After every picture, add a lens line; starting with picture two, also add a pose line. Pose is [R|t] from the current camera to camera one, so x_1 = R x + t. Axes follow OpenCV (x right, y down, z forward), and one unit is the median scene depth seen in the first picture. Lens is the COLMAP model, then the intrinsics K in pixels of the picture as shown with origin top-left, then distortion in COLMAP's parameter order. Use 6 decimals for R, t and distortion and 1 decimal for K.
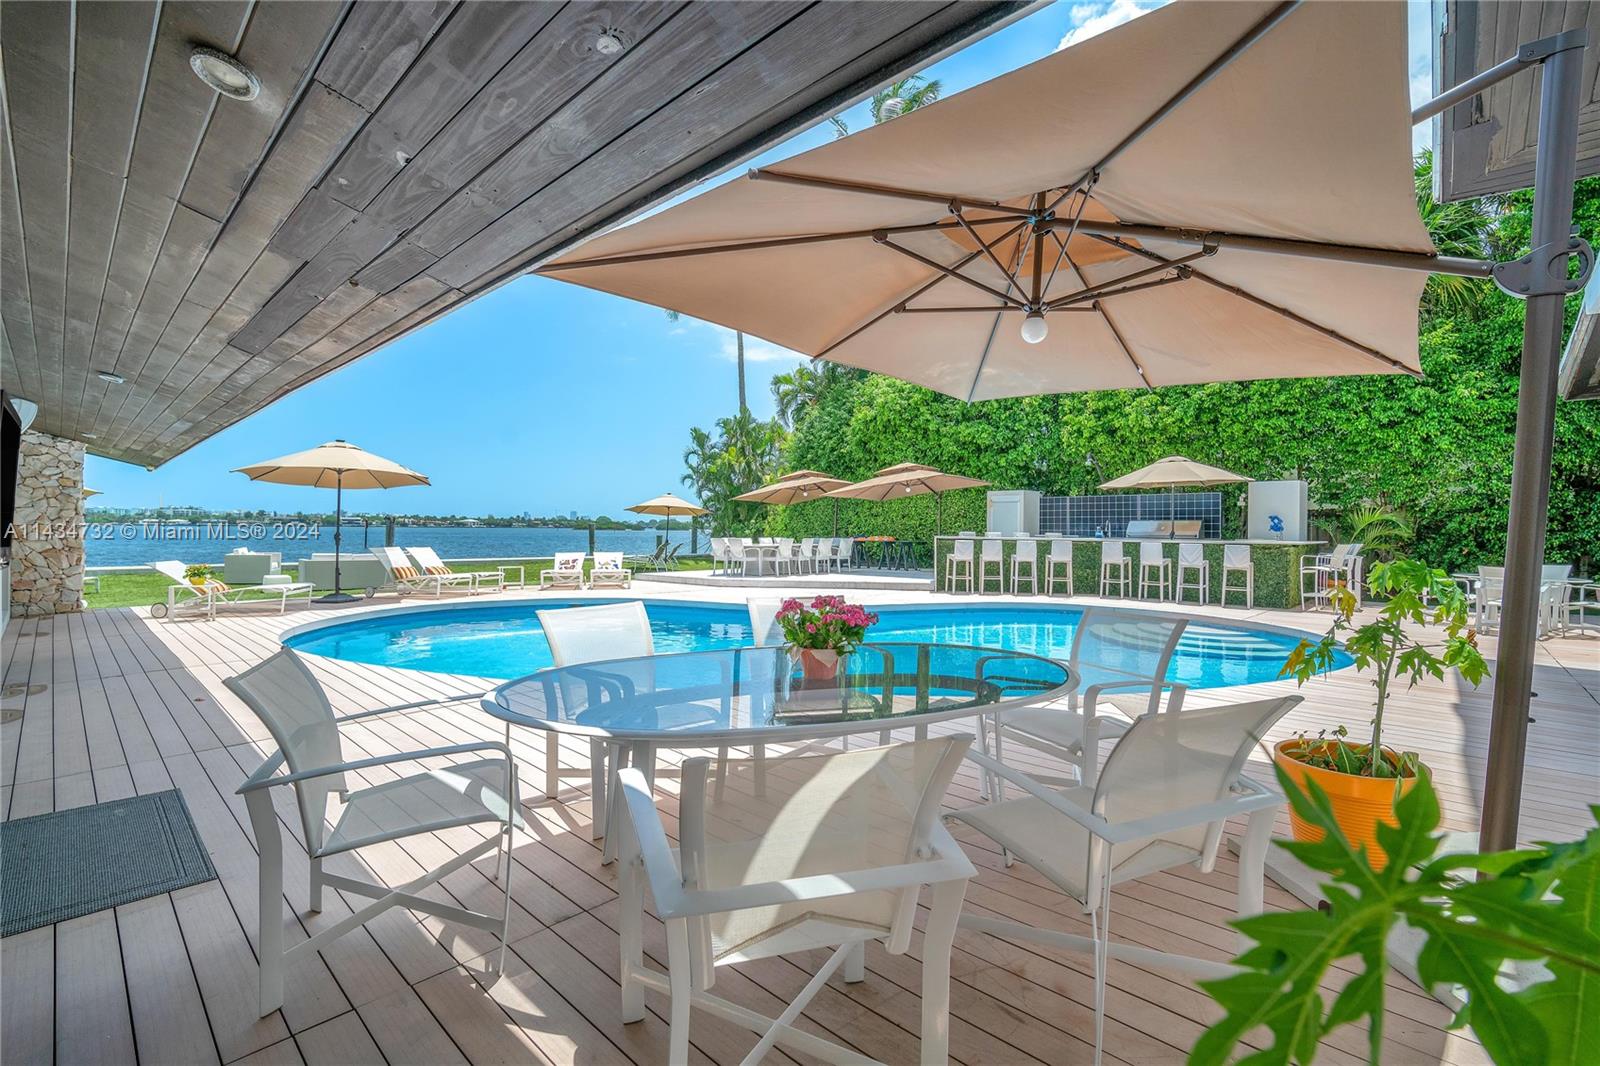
lens RADIAL K [[698.2, 0, 797.8], [0, 698.2, 528.7], [0, 0, 1]] dist [-0.000983, -0.000186]
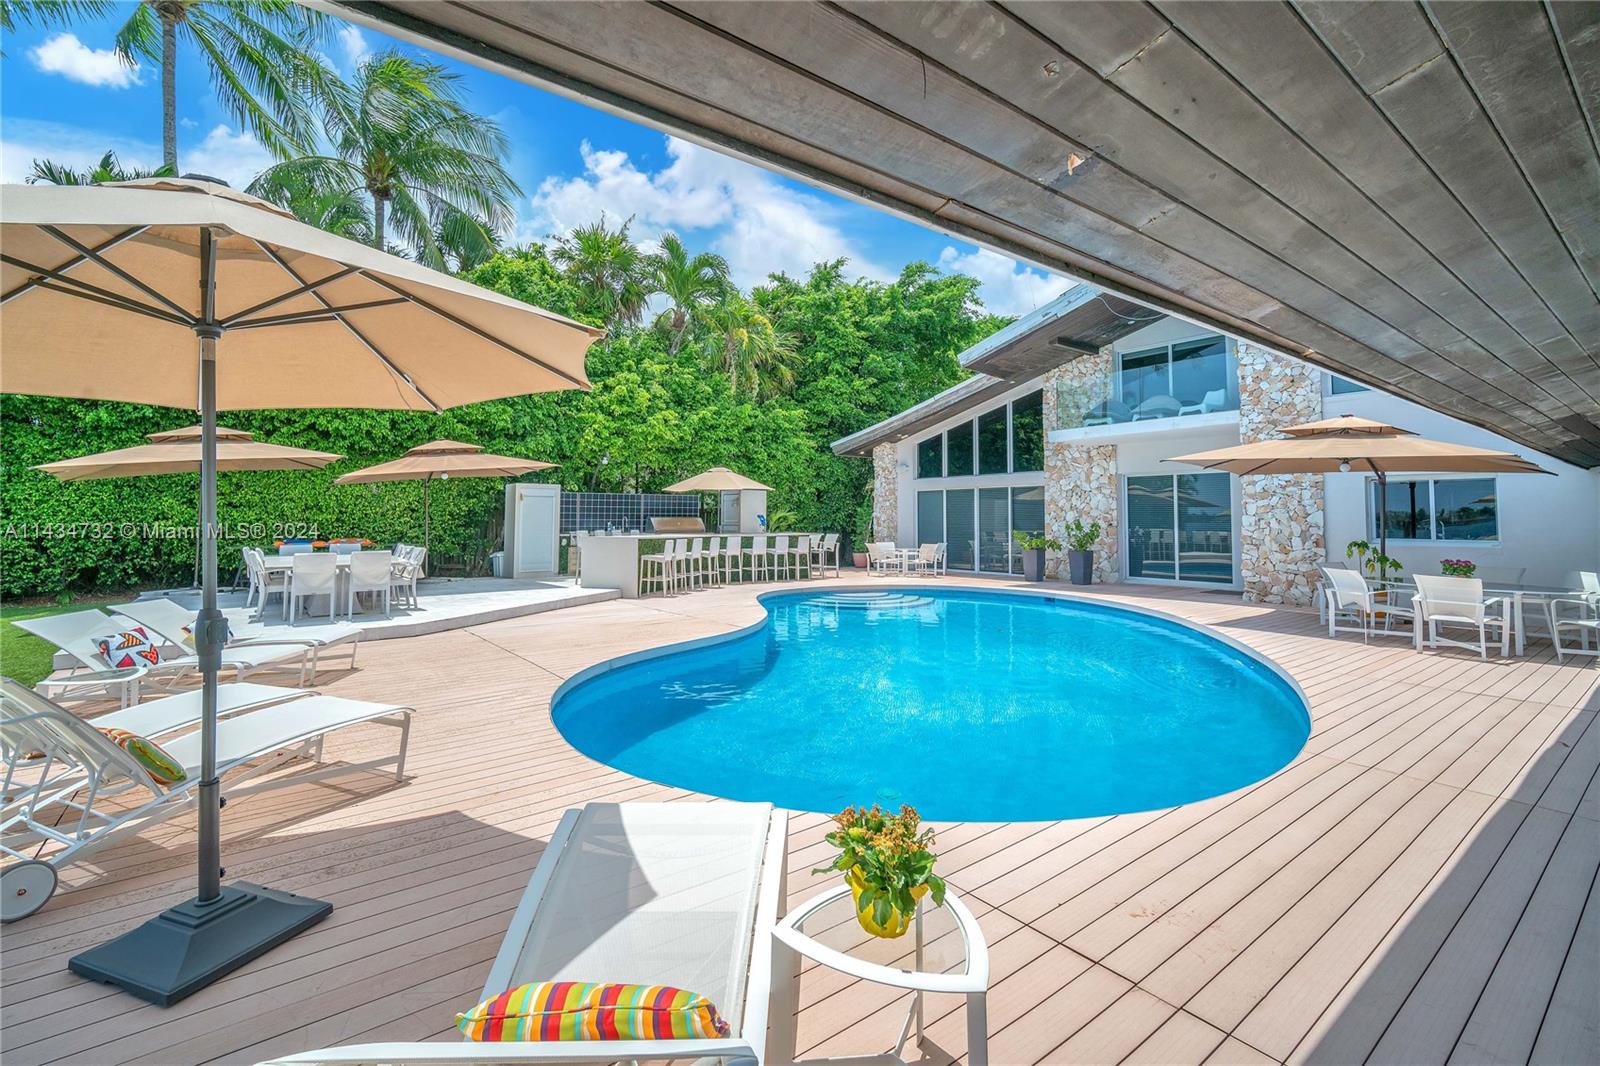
lens RADIAL K [[706.5, 0, 793.0], [0, 706.5, 485.4], [0, 0, 1]] dist [0.000104, 0.000008]
pose [[0.171527, 0.039134, 0.984402, -0.636506], [0.006710, 0.999141, -0.040889, -0.014638], [-0.985157, 0.013619, 0.171117, 0.607731]]
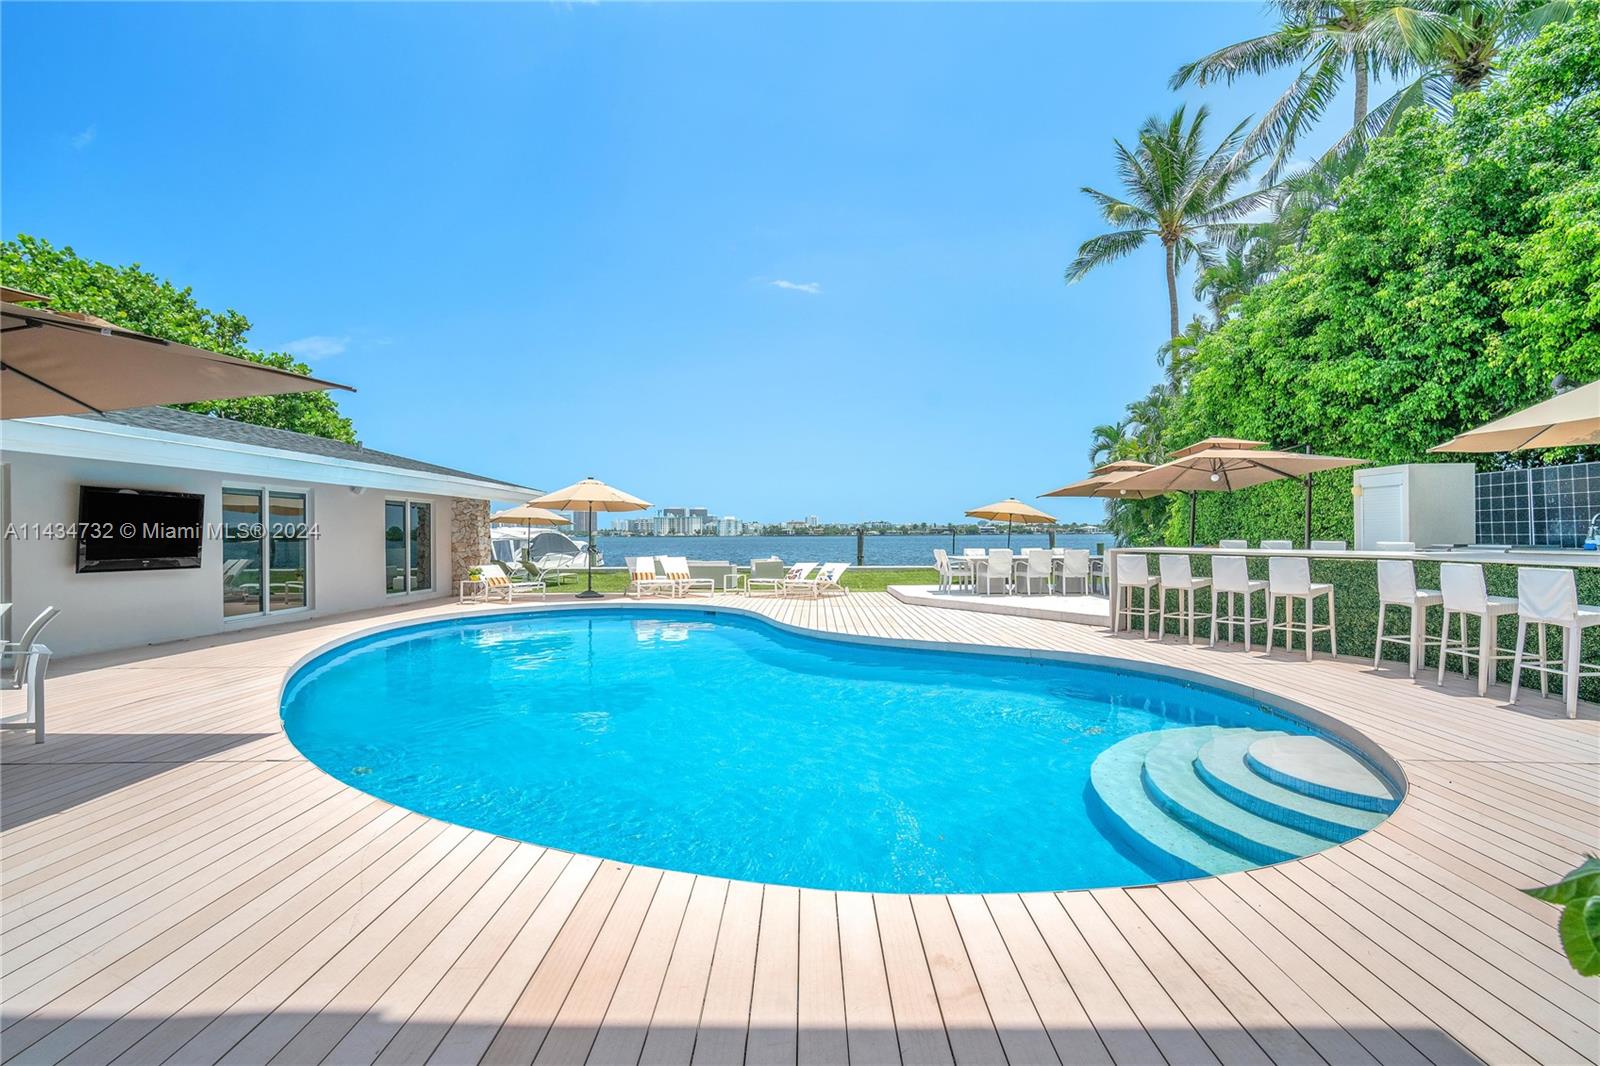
lens RADIAL K [[701.6, 0, 793.7], [0, 701.6, 538.1], [0, 0, 1]] dist [-0.000802, -0.000153]
pose [[0.664417, -0.009501, -0.747302, 0.421891], [0.012523, 0.999920, -0.001579, -0.000788], [0.747257, -0.008309, 0.664483, 0.247261]]
